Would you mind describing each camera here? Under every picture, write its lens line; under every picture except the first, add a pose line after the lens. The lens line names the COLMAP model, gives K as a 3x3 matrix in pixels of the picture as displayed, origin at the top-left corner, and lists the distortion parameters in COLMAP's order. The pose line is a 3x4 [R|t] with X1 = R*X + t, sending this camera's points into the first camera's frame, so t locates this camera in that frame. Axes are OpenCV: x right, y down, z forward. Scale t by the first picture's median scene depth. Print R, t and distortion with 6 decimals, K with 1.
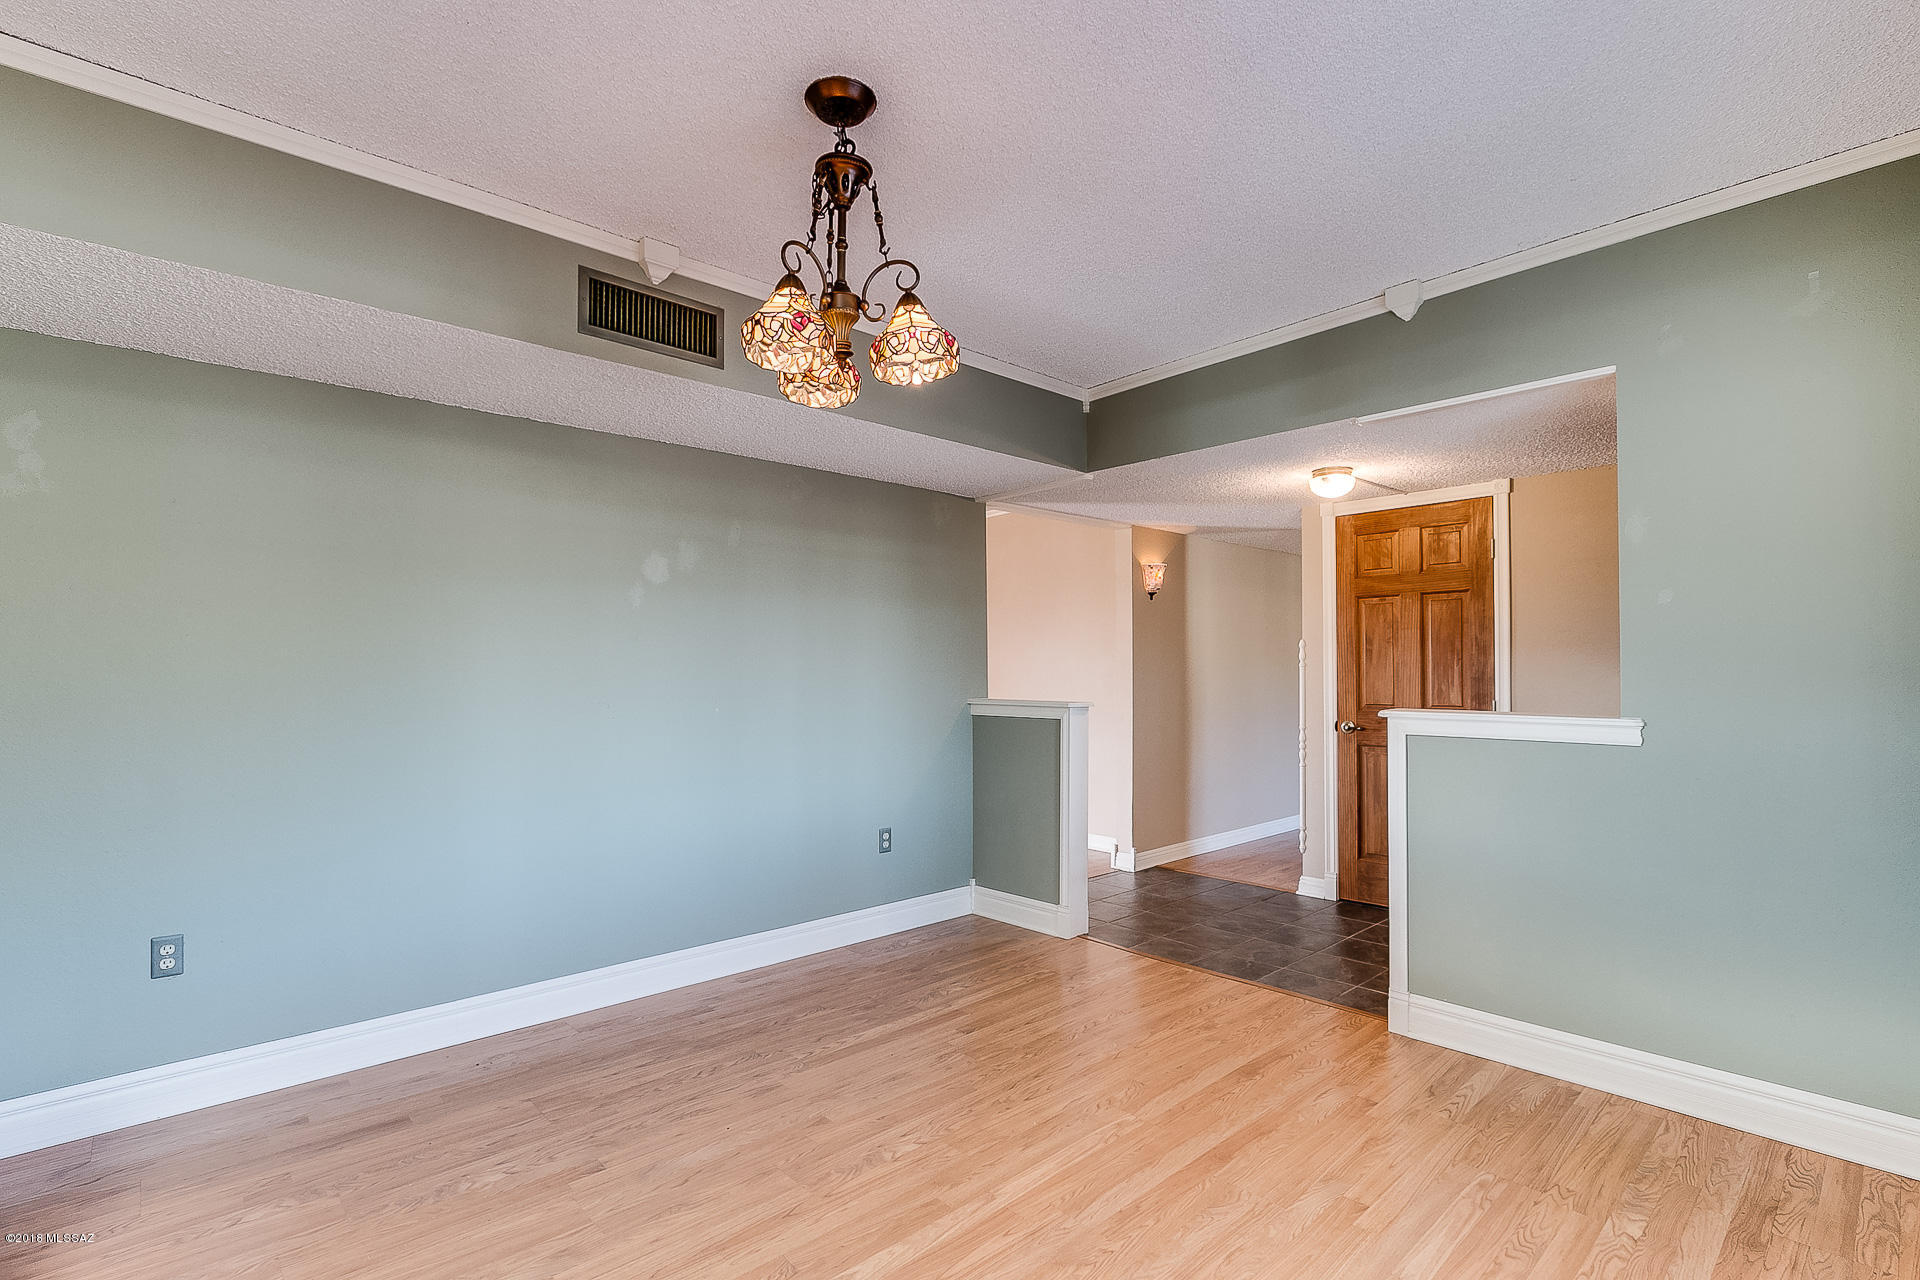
lens RADIAL K [[906.0, 0, 957.5], [0, 906.0, 663.9], [0, 0, 1]] dist [-0.005915, -0.002033]
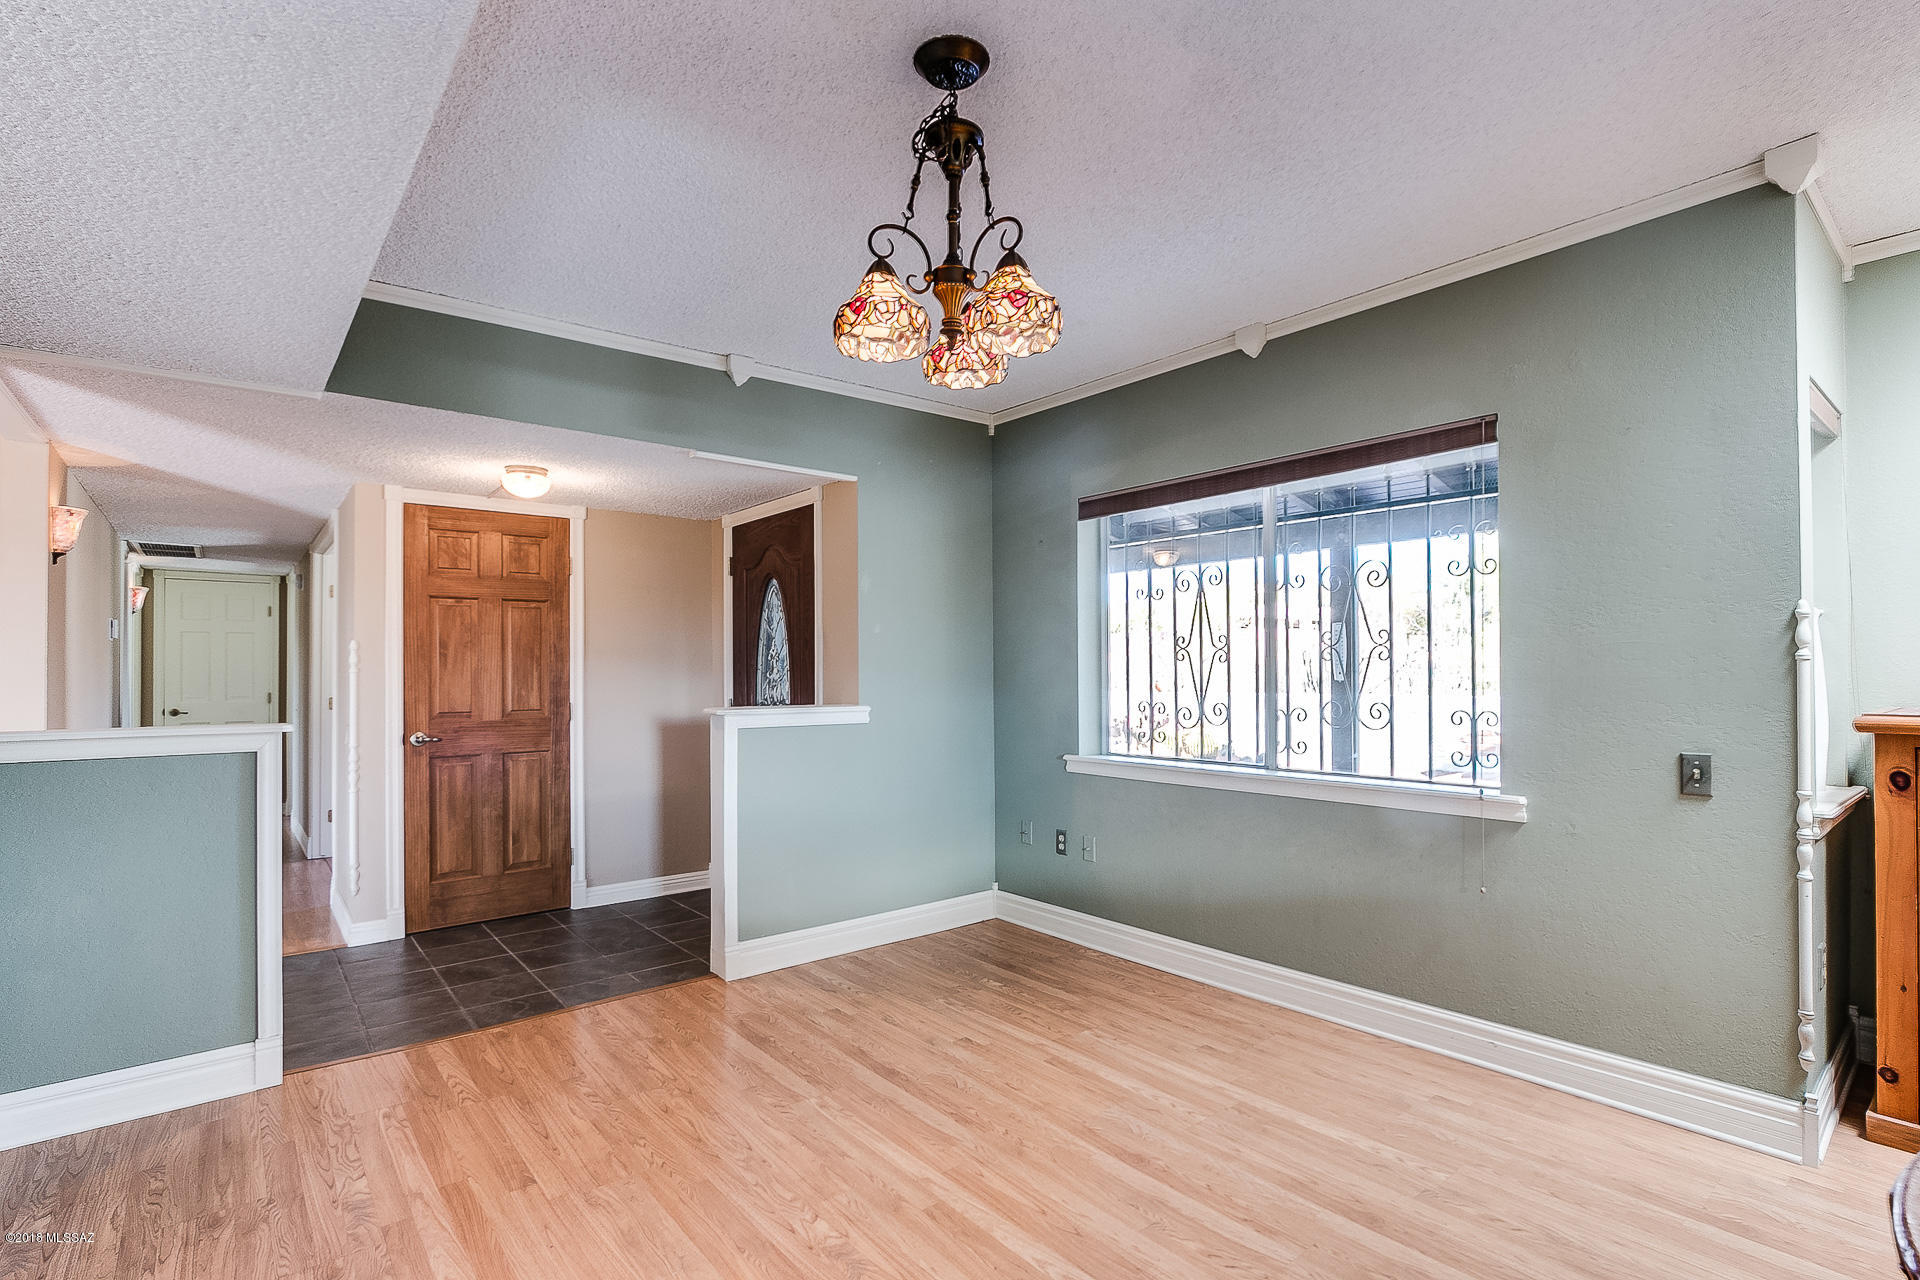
lens RADIAL K [[906.0, 0, 1000.3], [0, 906.0, 667.0], [0, 0, 1]] dist [-0.005915, -0.002033]
pose [[0.027604, 0.008222, 0.999585, -0.658399], [-0.003952, 0.999959, -0.008116, 0.004183], [-0.999611, -0.003726, 0.027635, 0.579129]]
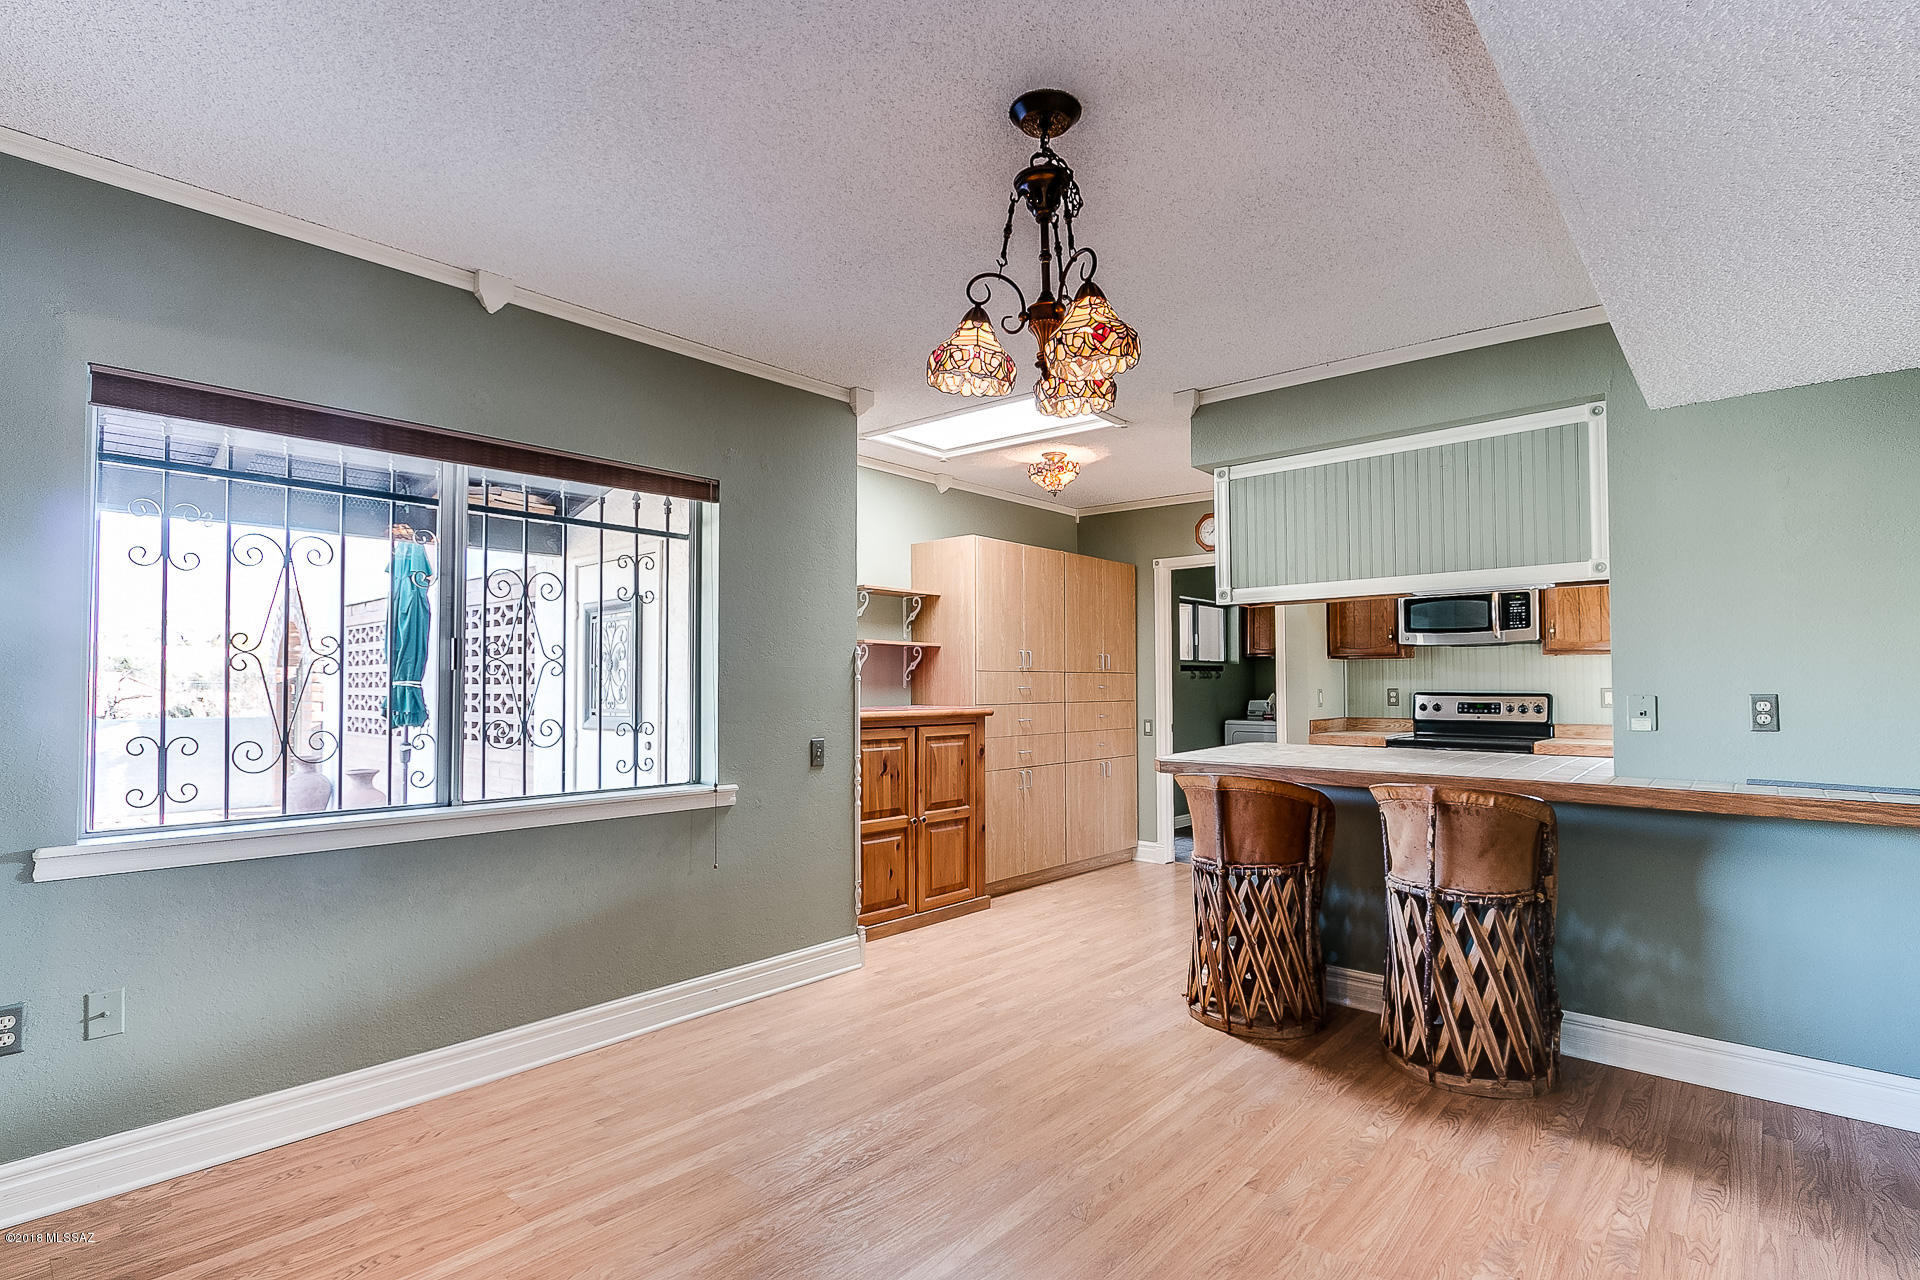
lens RADIAL K [[906.0, 0, 938.7], [0, 906.0, 665.5], [0, 0, 1]] dist [-0.005915, -0.002033]
pose [[-0.997230, 0.002056, -0.074356, 0.040337], [0.004318, 0.999532, -0.030271, 0.007543], [0.074259, -0.030508, -0.996772, 1.226430]]
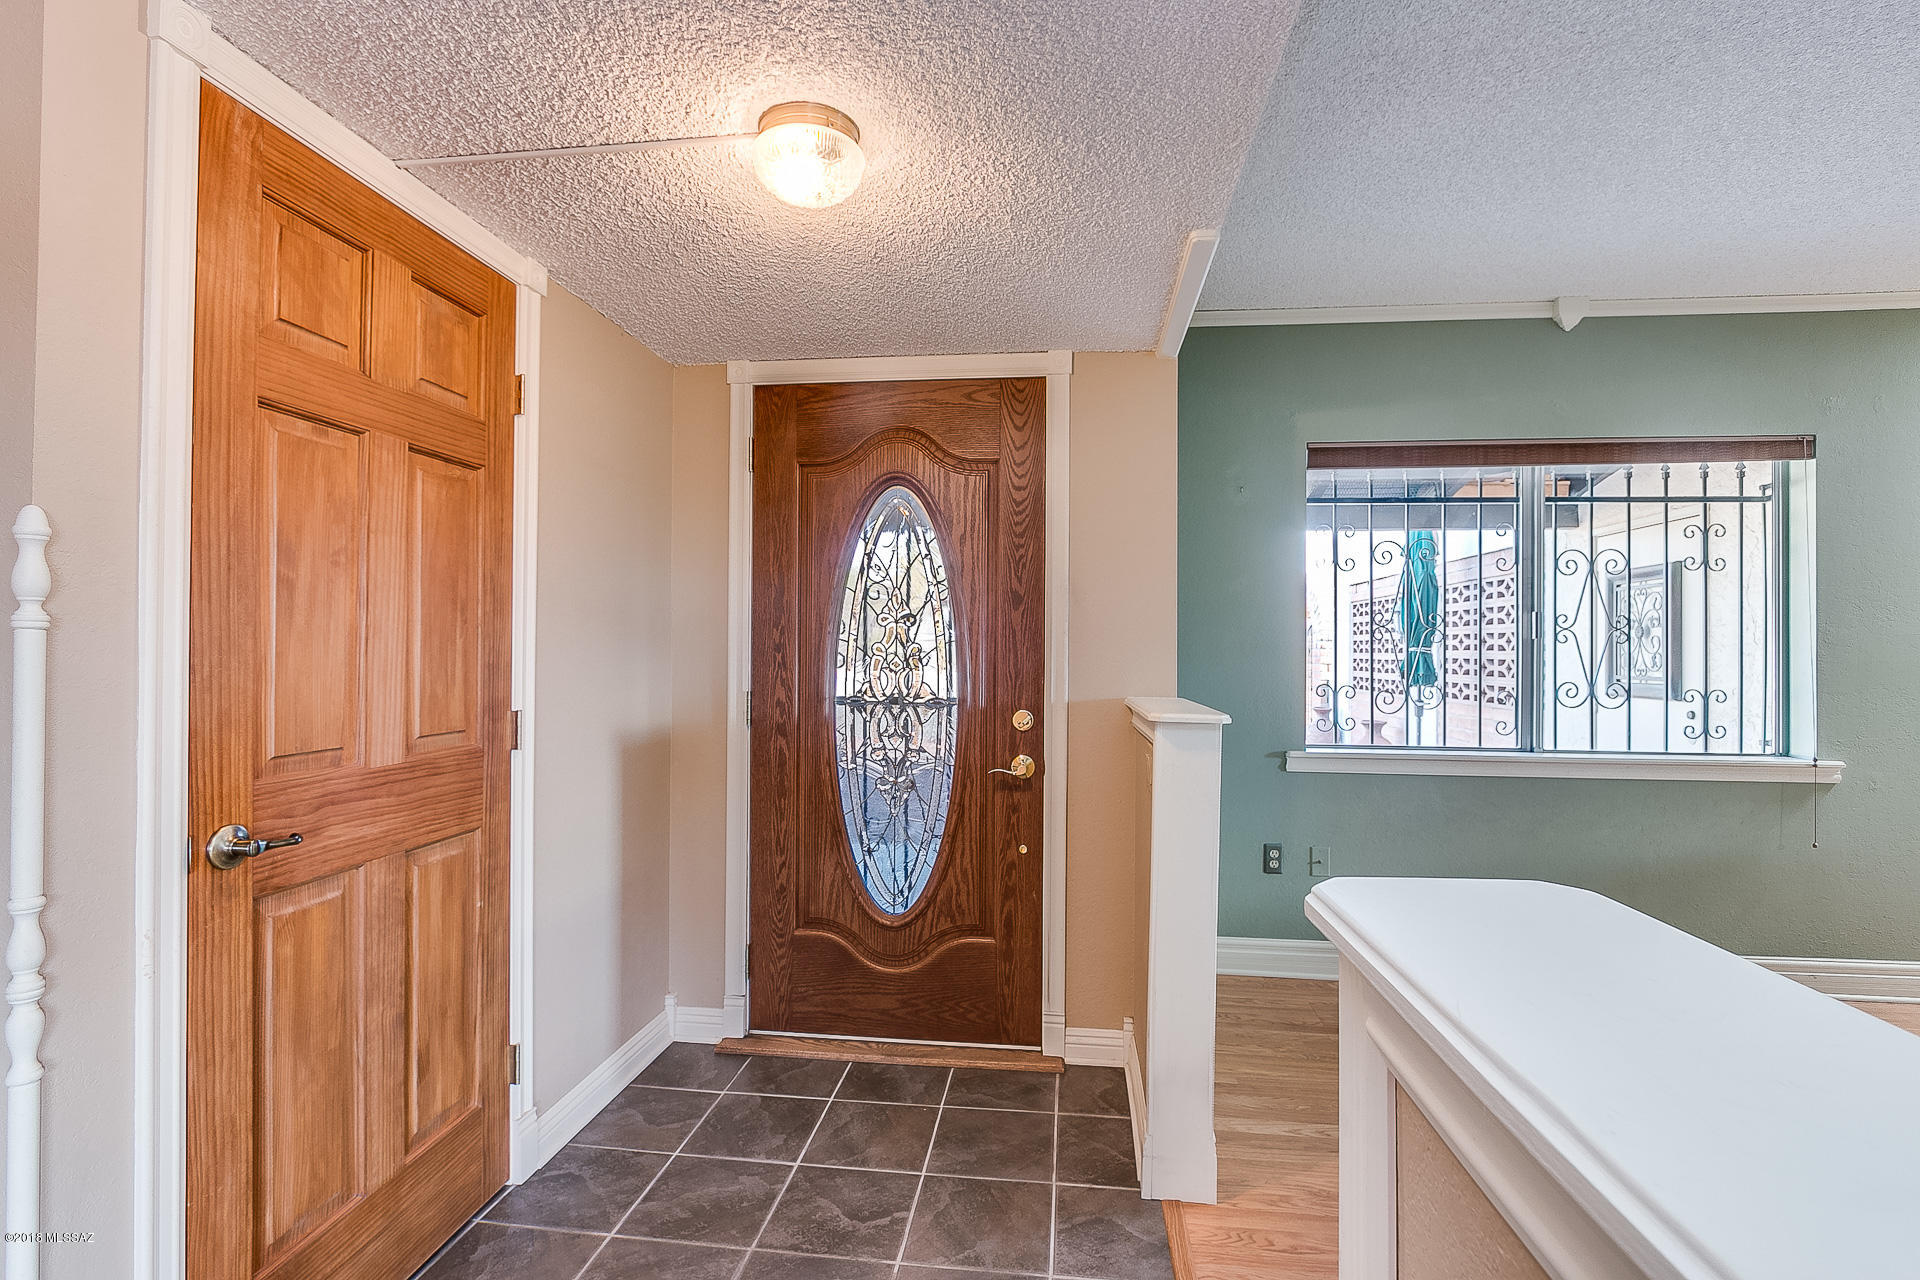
lens RADIAL K [[861.0, 0, 988.9], [0, 861.0, 645.8], [0, 0, 1]] dist [-0.018258, 0.000869]
pose [[-0.654585, 0.001472, 0.755987, 0.111990], [-0.011646, 0.999860, -0.012030, 0.010868], [-0.755899, -0.016679, -0.654476, 1.452401]]
